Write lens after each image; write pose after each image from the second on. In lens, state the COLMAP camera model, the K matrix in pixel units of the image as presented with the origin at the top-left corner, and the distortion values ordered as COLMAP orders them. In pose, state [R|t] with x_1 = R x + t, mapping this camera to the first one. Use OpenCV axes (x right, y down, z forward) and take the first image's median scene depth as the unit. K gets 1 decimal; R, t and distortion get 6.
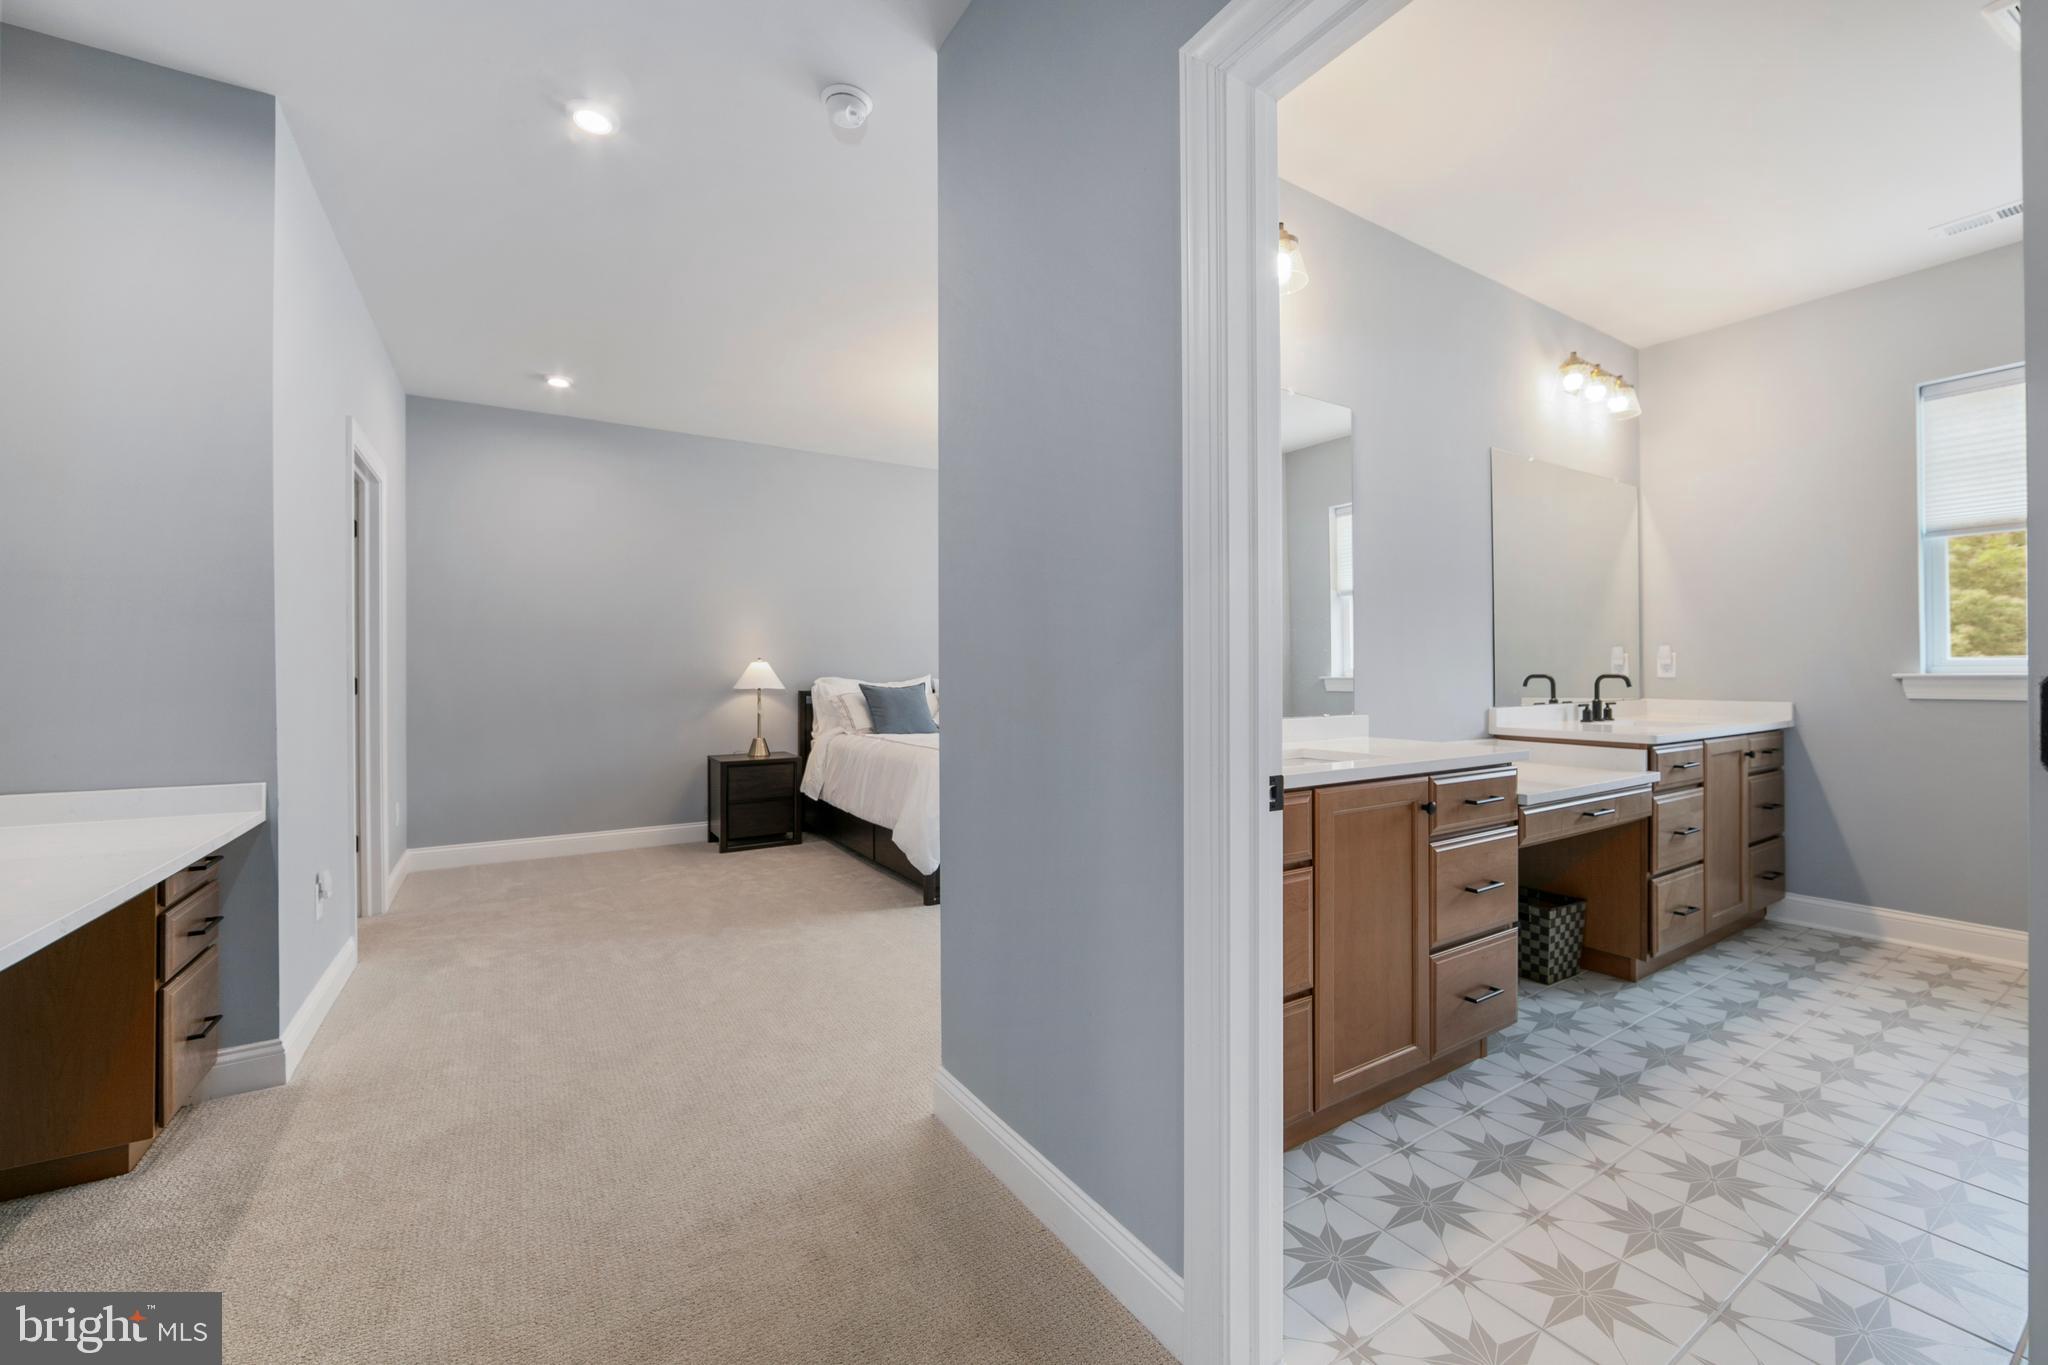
lens RADIAL K [[812.2, 0, 1028.2], [0, 812.2, 674.2], [0, 0, 1]] dist [-0.013028, 0.002553]
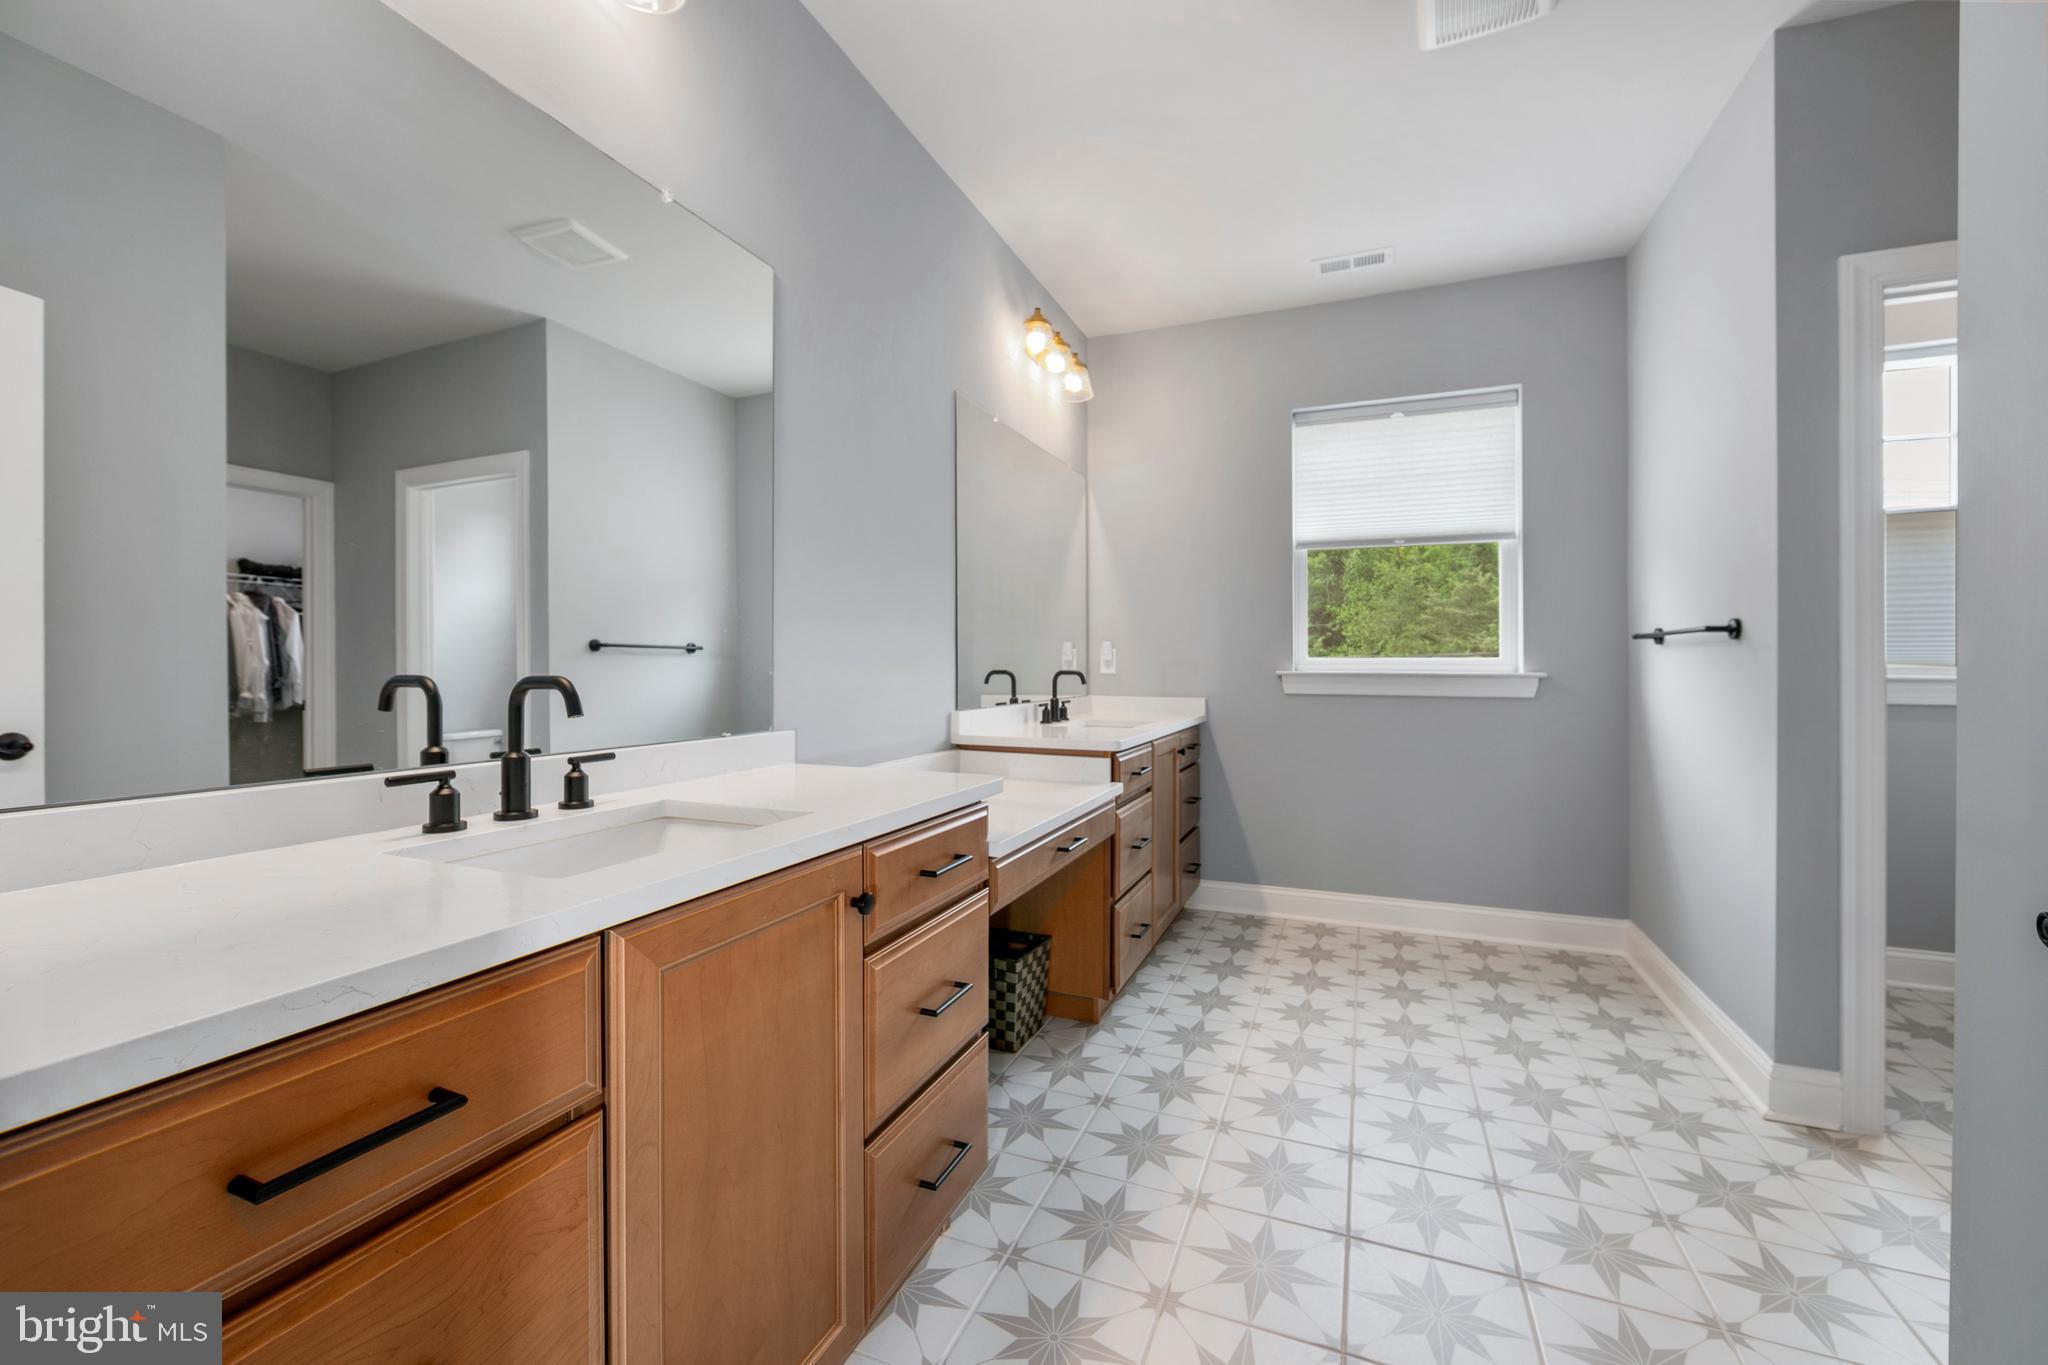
lens RADIAL K [[815.5, 0, 1025.1], [0, 815.5, 672.4], [0, 0, 1]] dist [-0.014181, 0.000019]
pose [[0.818605, 0.001652, 0.574355, 0.178055], [-0.005311, 0.999975, 0.004693, -0.002225], [-0.574333, -0.006893, 0.818593, 0.319094]]
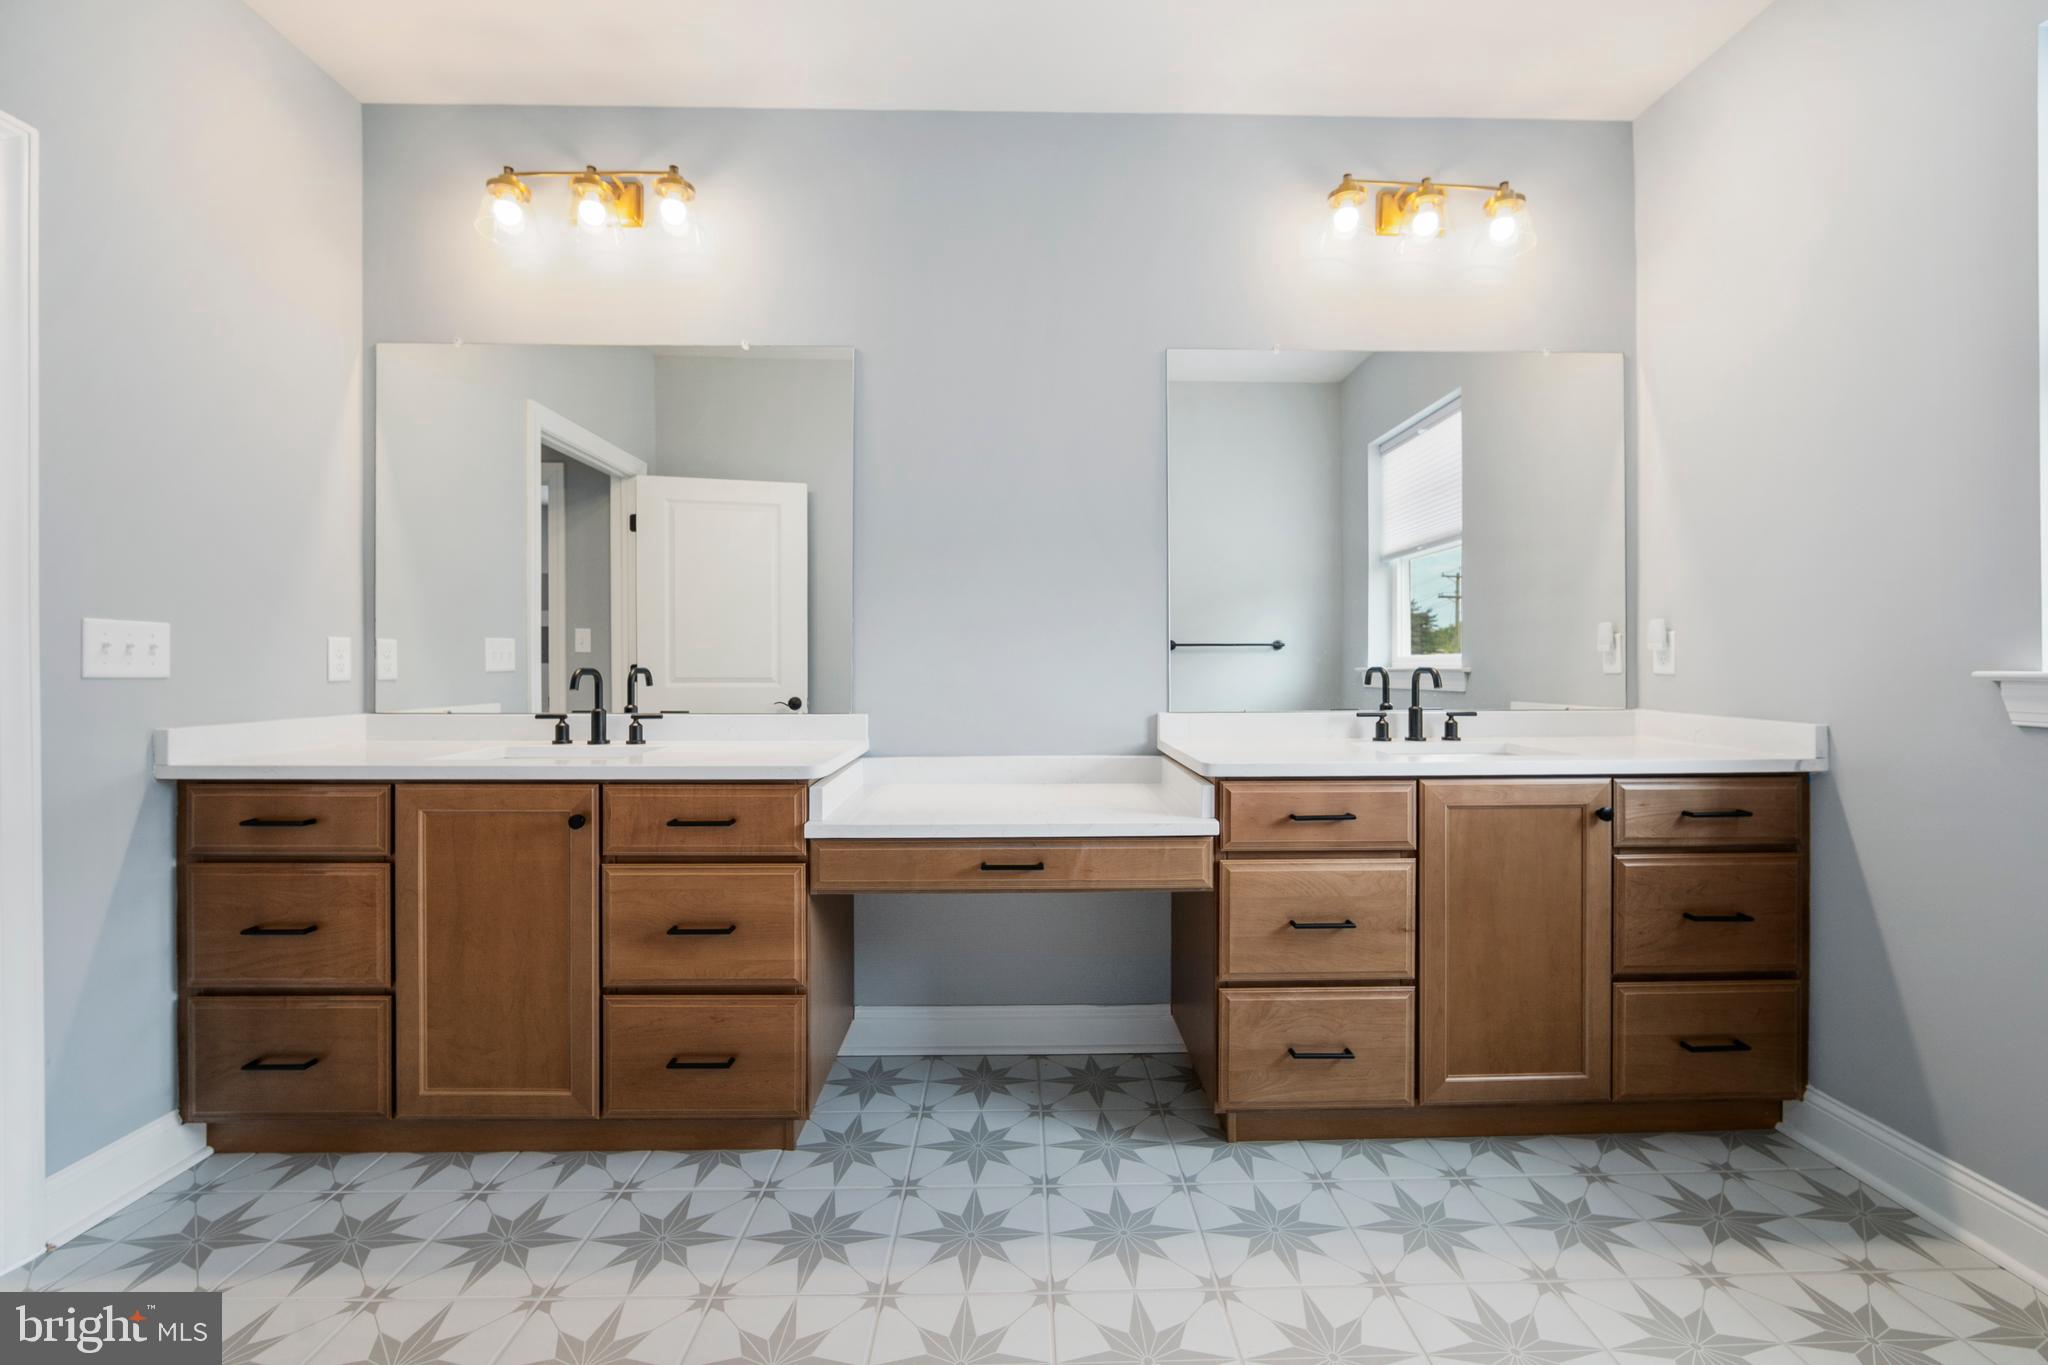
lens RADIAL K [[812.2, 0, 1028.2], [0, 812.2, 674.2], [0, 0, 1]] dist [-0.013028, 0.002553]
pose [[0.857049, 0.010440, -0.515130, 0.930198], [-0.002962, 0.999878, 0.015335, -0.004169], [0.515227, -0.011617, 0.856975, 0.355407]]
